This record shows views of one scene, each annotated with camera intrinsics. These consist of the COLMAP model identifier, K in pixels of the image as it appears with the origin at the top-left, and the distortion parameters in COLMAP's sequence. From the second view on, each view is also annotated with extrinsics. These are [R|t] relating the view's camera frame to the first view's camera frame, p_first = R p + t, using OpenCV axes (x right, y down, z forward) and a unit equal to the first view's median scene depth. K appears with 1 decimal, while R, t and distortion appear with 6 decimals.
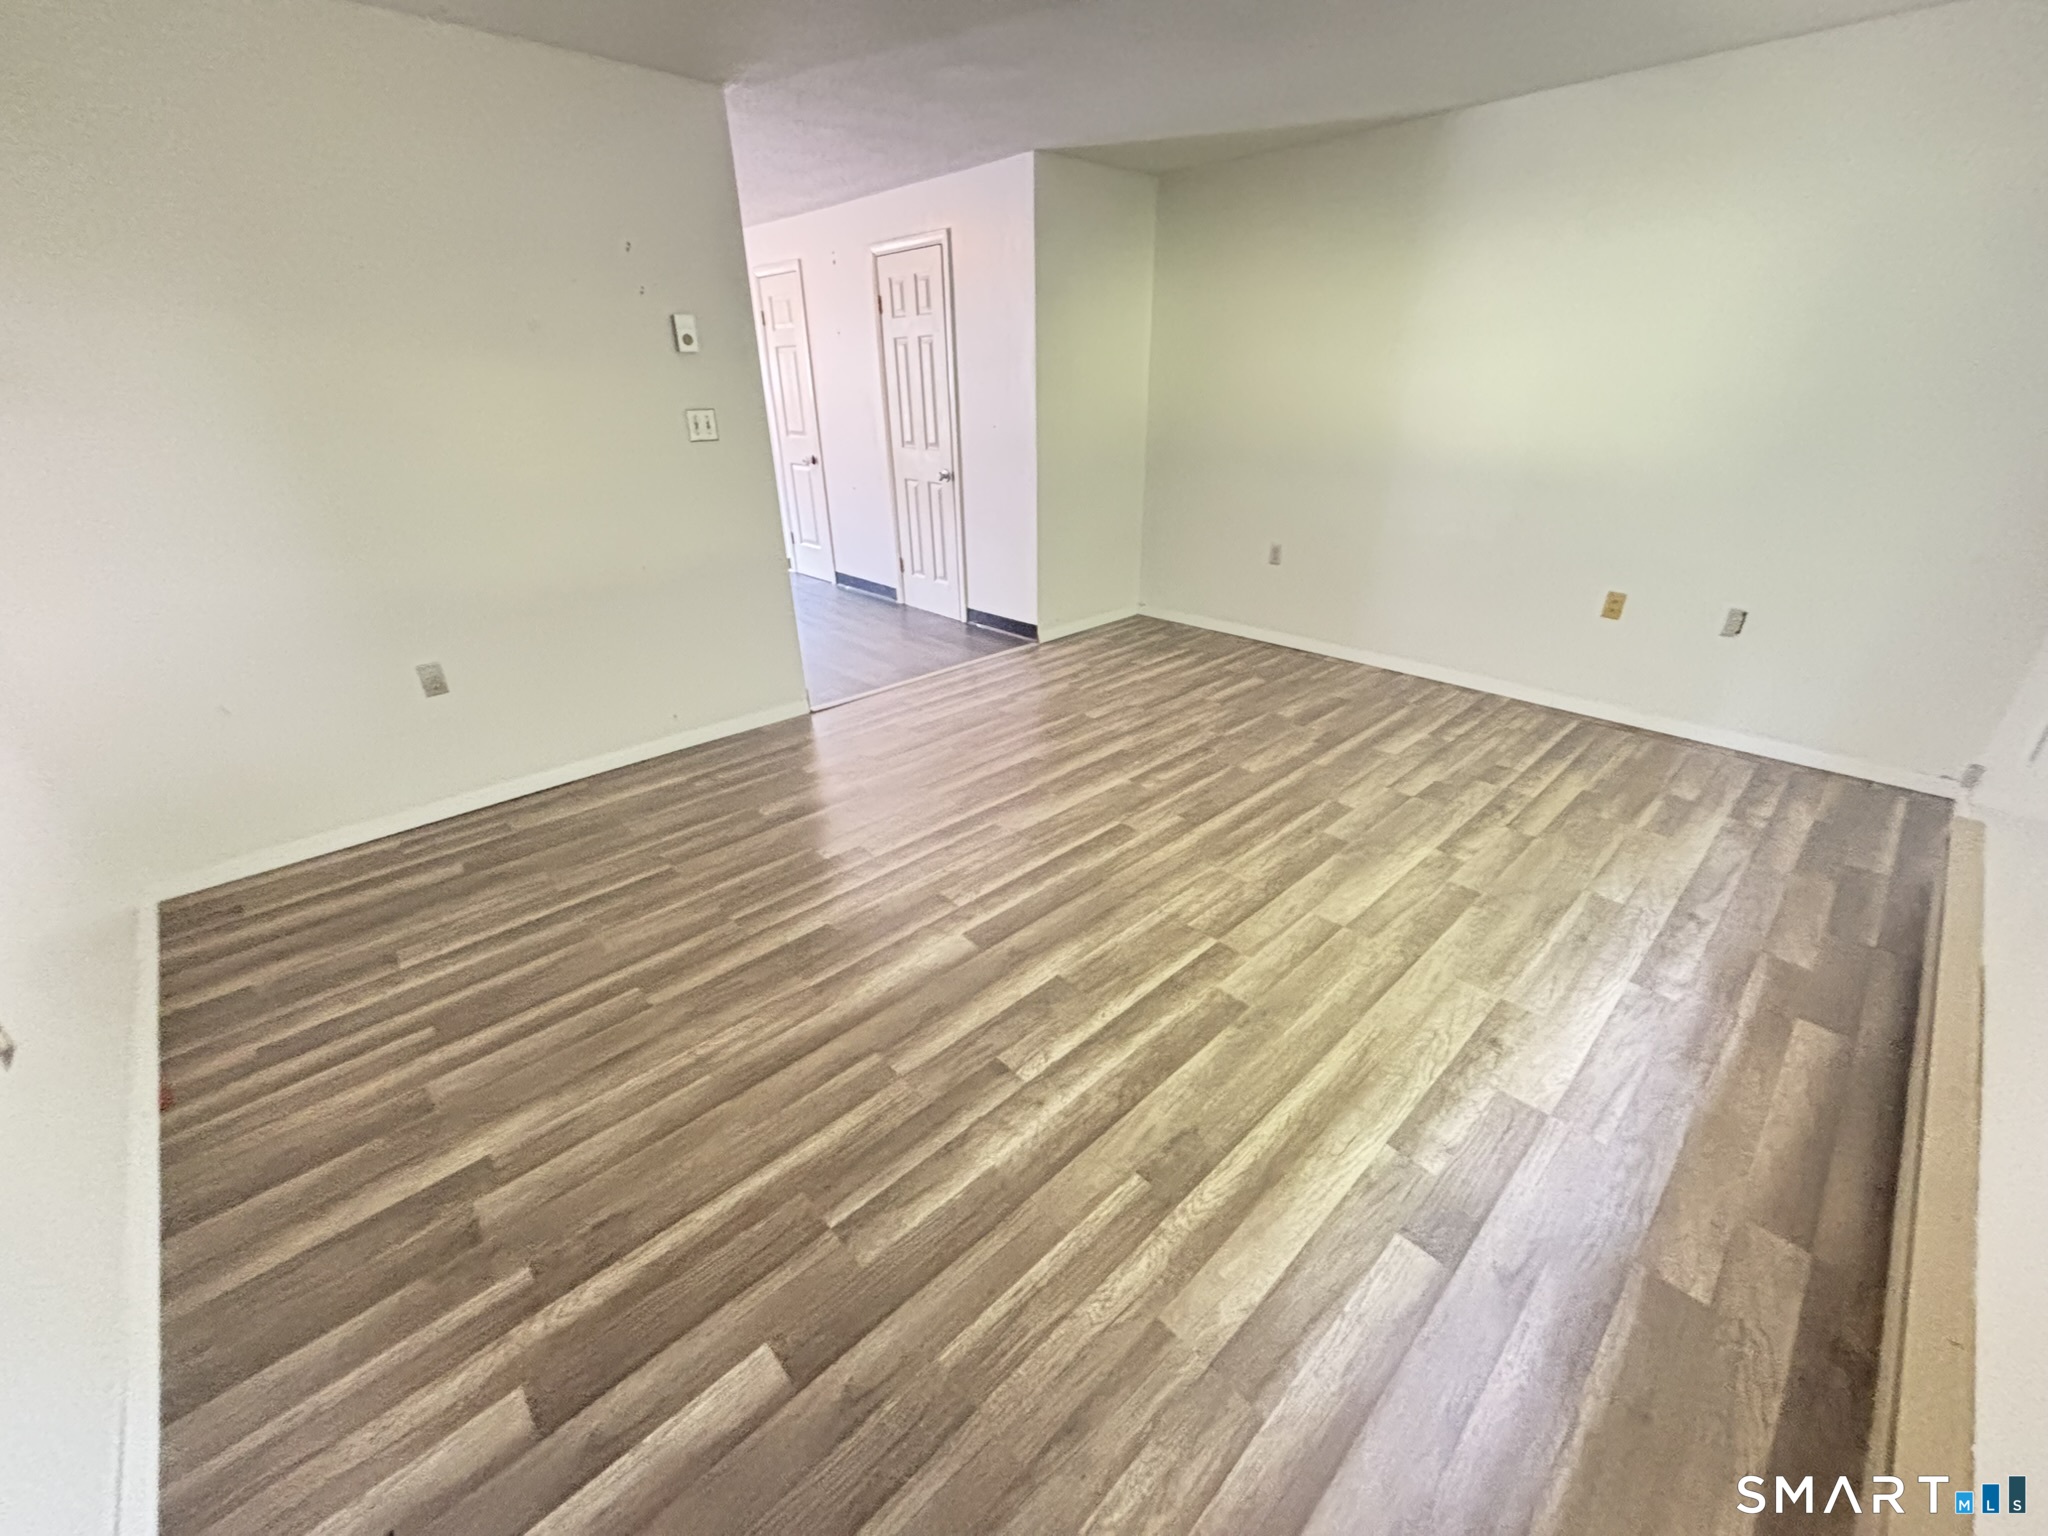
lens RADIAL K [[819.9, 0, 1022.6], [0, 819.9, 767.0], [0, 0, 1]] dist [-0.000153, 0.000542]
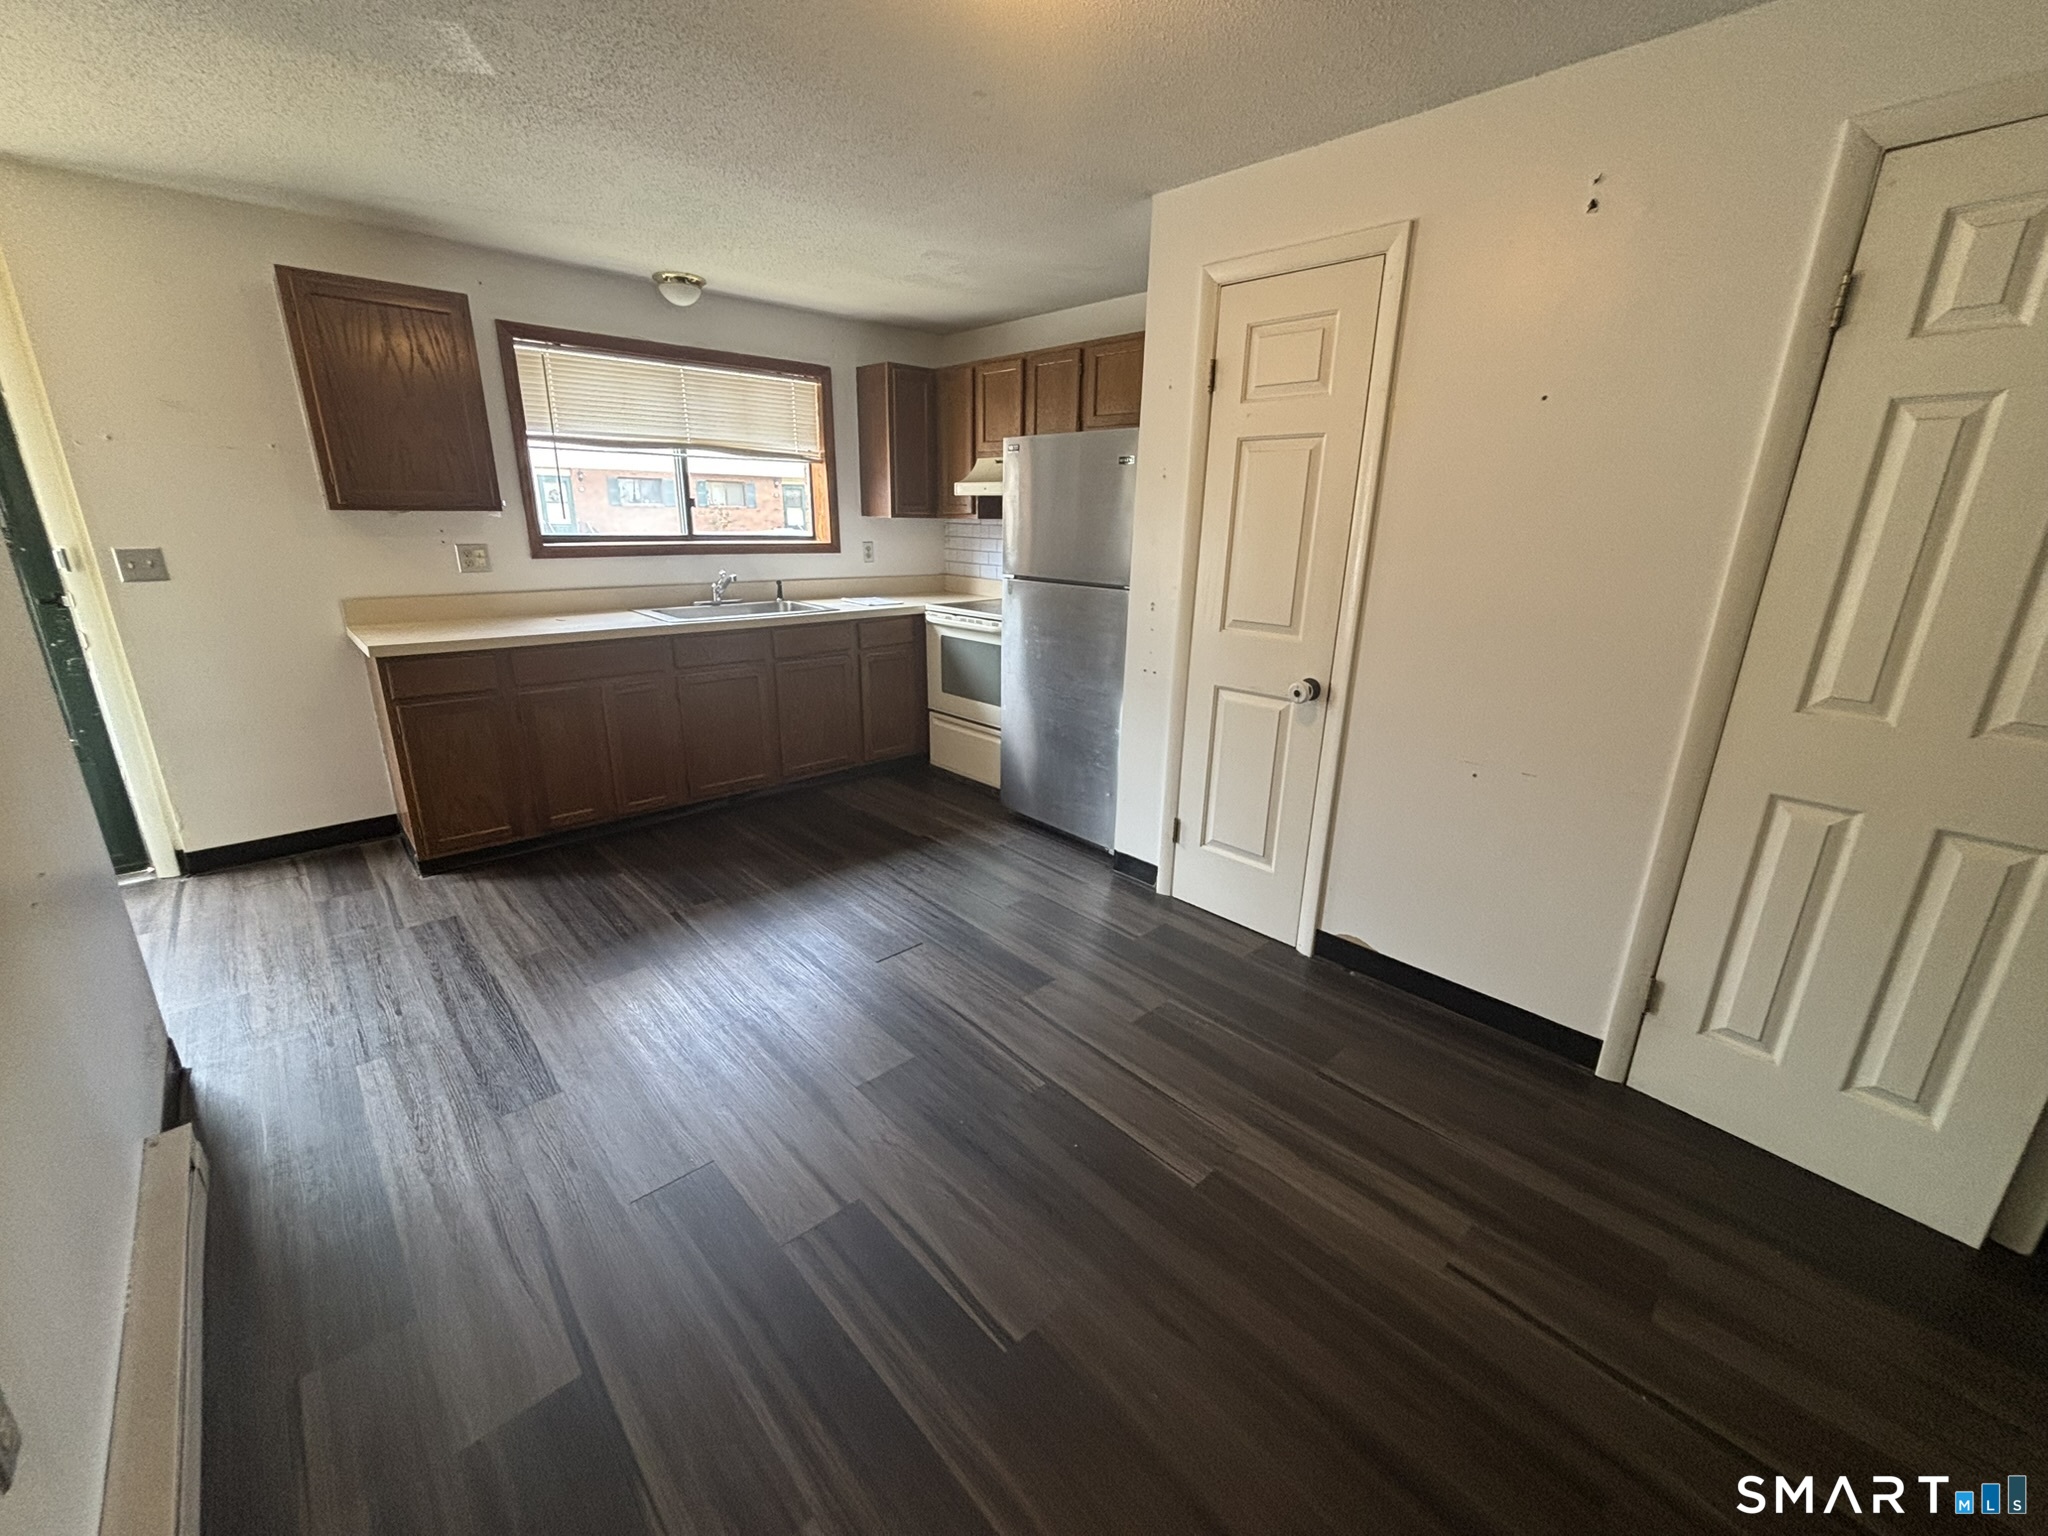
lens RADIAL K [[819.9, 0, 1022.6], [0, 819.9, 767.0], [0, 0, 1]] dist [-0.000153, 0.000542]
pose [[0.999347, 0.035817, 0.004715, -0.847742], [-0.034753, 0.988785, -0.145244, -0.559380], [-0.009865, 0.144985, 0.989385, 1.232810]]
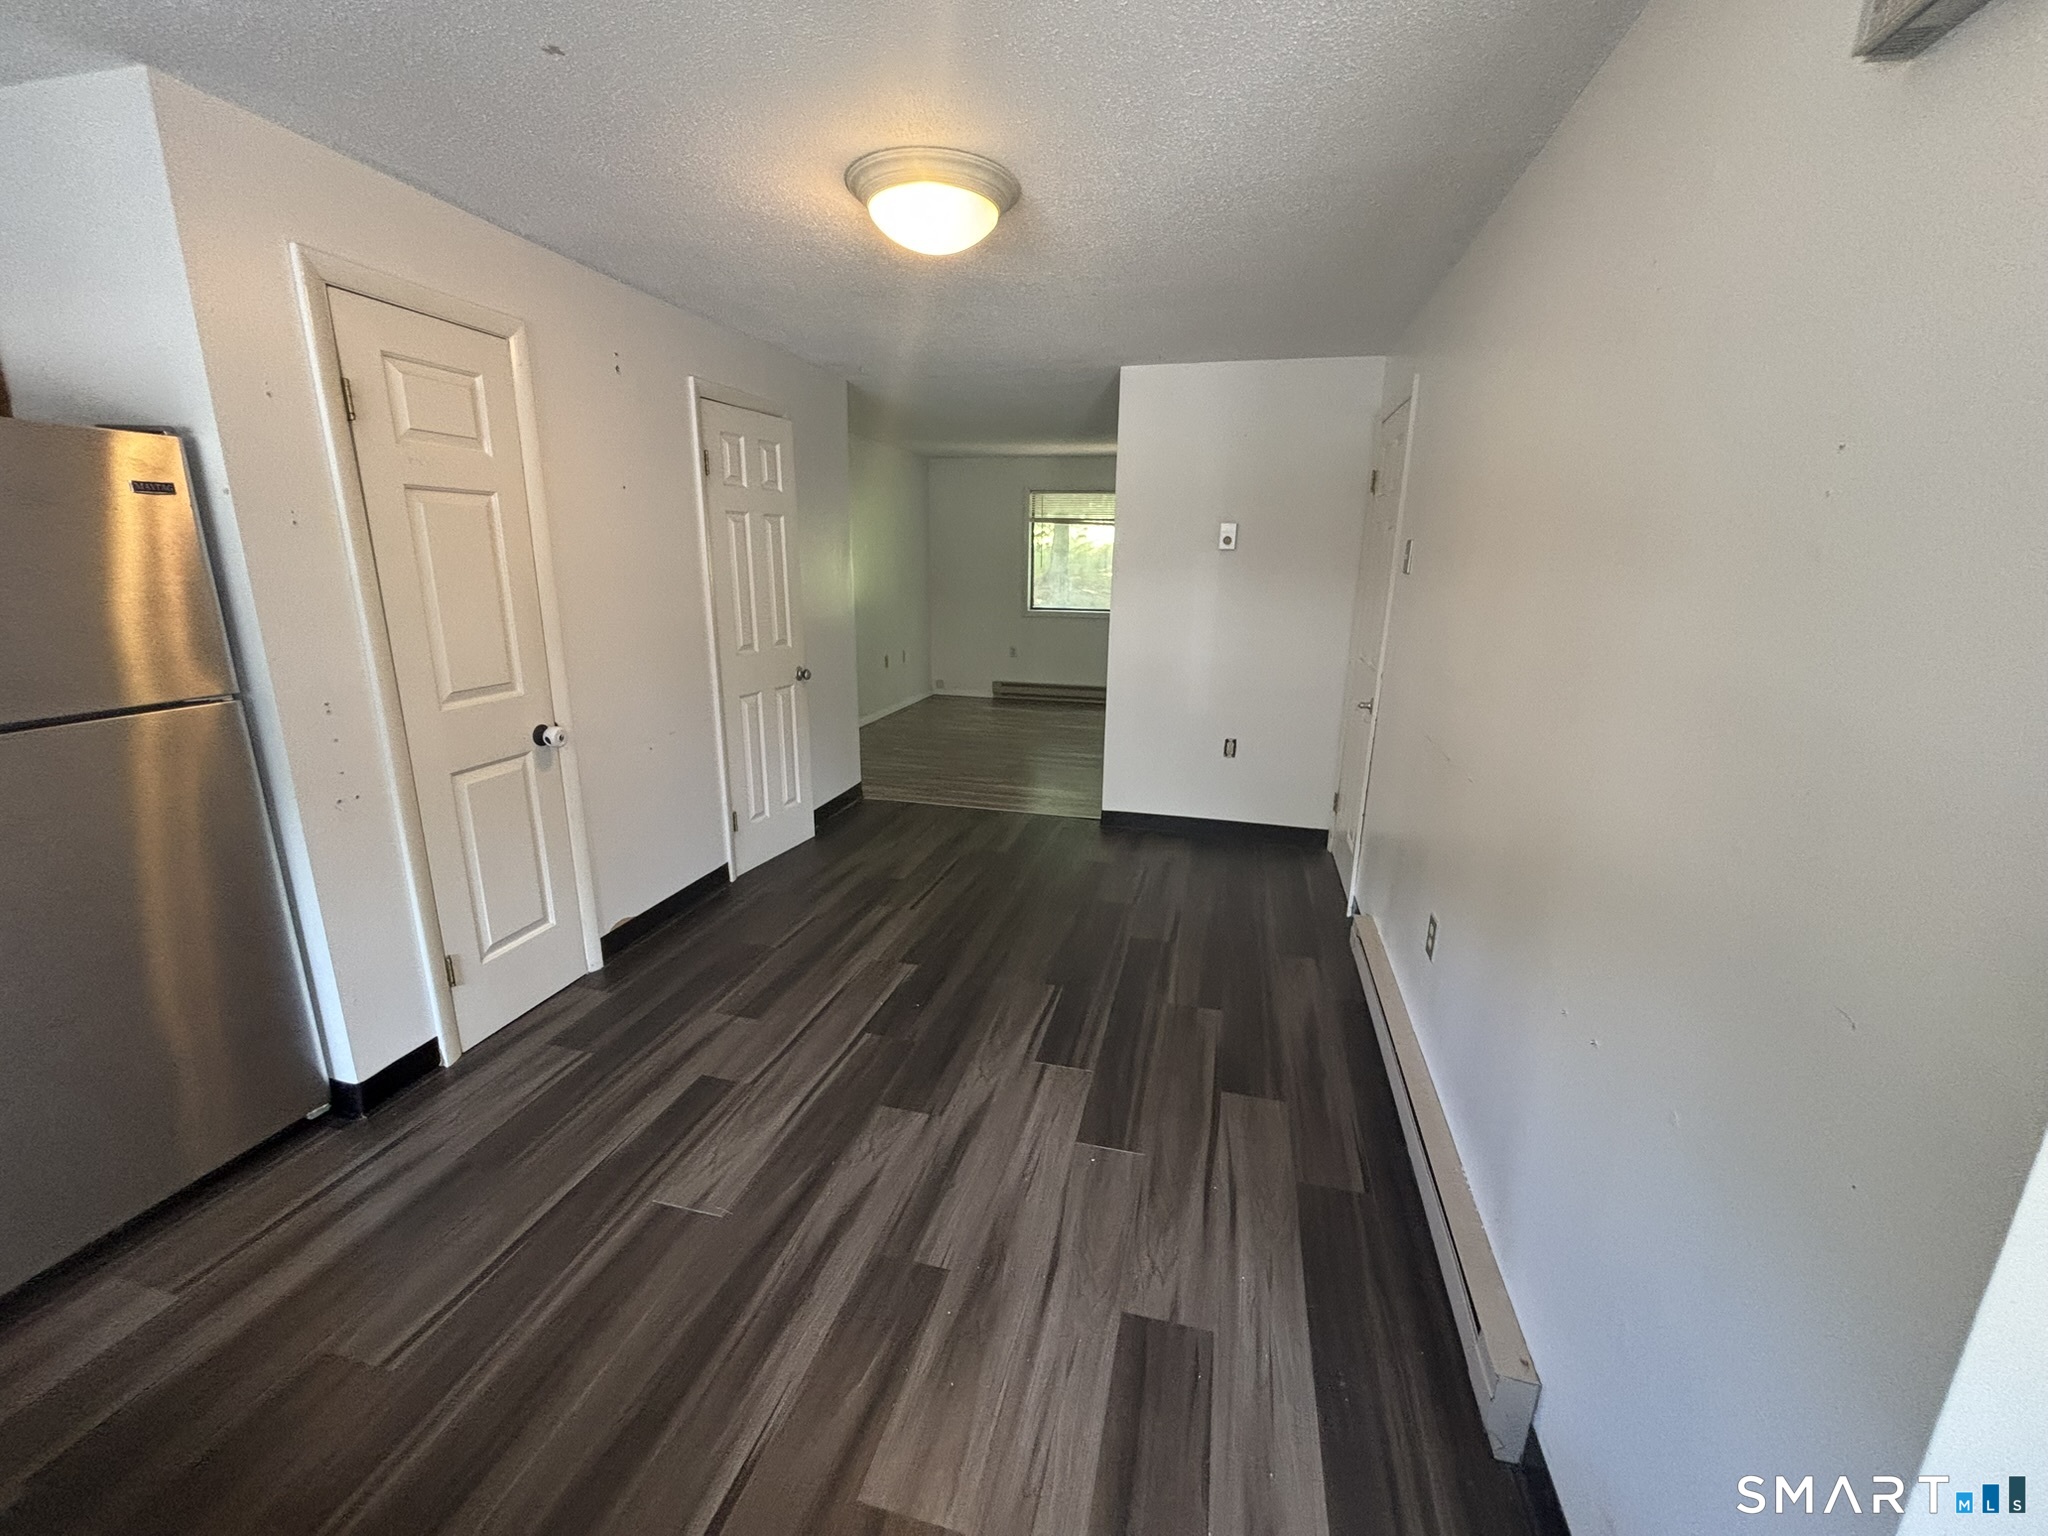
lens RADIAL K [[826.3, 0, 1024.5], [0, 826.3, 763.4], [0, 0, 1]] dist [0.001760, 0.000382]
pose [[-0.538610, -0.199485, 0.818599, -1.638840], [0.357442, 0.825706, 0.436401, -0.992787], [-0.762977, 0.527652, -0.373429, 2.094529]]
